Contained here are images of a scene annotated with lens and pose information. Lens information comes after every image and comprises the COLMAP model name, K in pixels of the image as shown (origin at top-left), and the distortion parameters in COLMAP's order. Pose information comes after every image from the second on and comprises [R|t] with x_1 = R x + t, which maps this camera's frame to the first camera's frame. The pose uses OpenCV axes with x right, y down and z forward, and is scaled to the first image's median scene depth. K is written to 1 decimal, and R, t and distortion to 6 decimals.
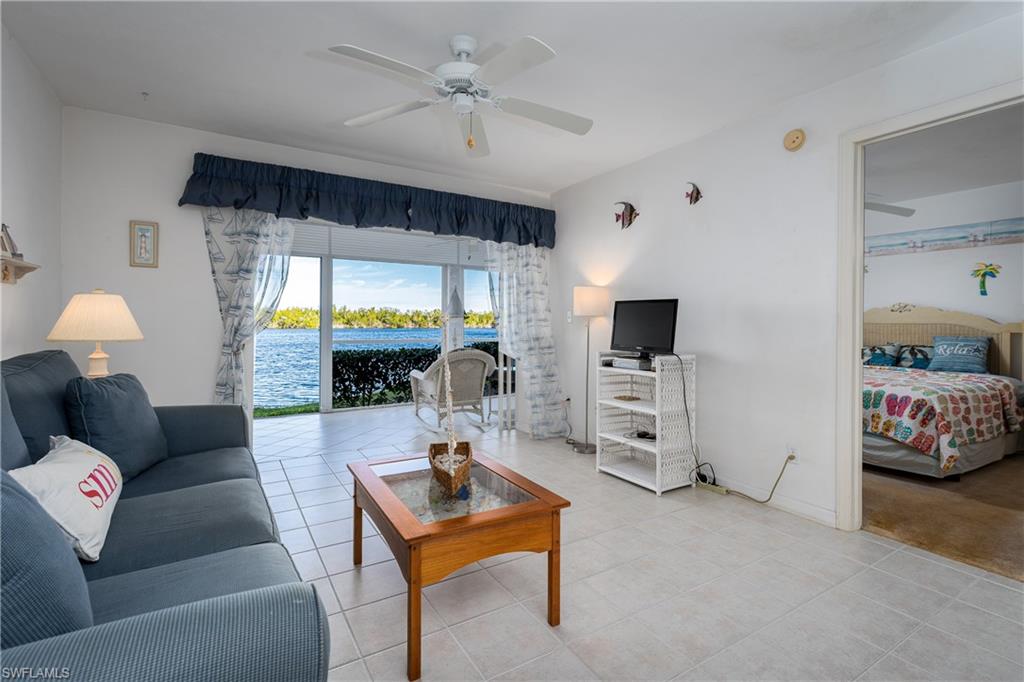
lens RADIAL K [[489.1, 0, 534.9], [0, 489.1, 323.1], [0, 0, 1]] dist [0.003210, -0.000349]
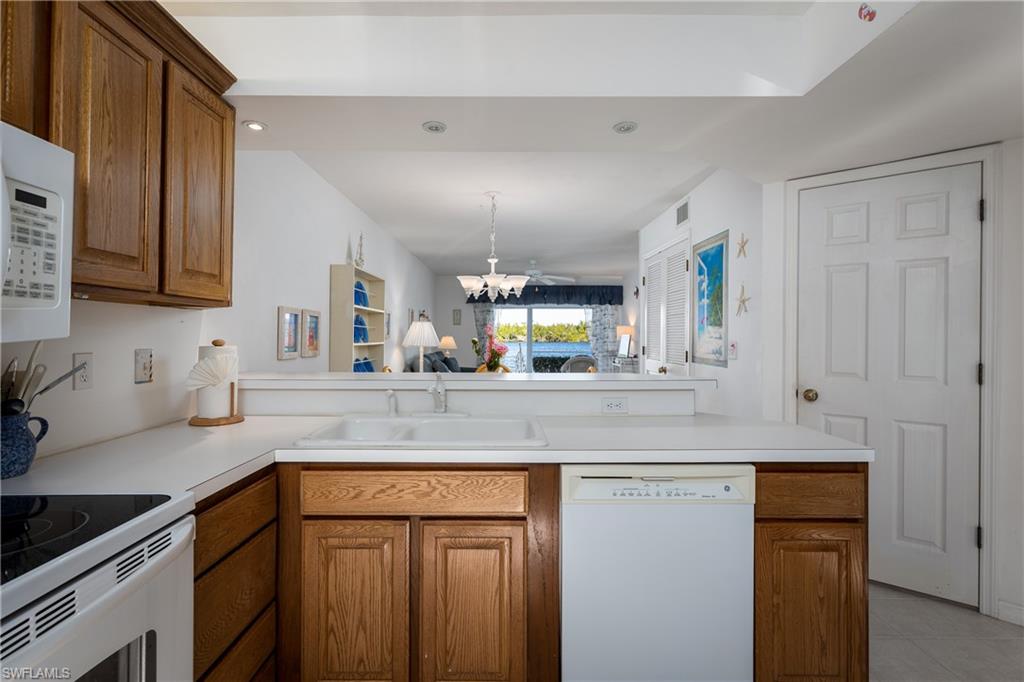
lens RADIAL K [[483.4, 0, 505.7], [0, 483.4, 336.1], [0, 0, 1]] dist [0.001315, -0.000244]
pose [[0.842978, -0.003569, -0.537936, 0.905499], [0.002499, 0.999993, -0.002718, -0.032527], [0.537942, 0.000947, 0.842981, -1.157553]]
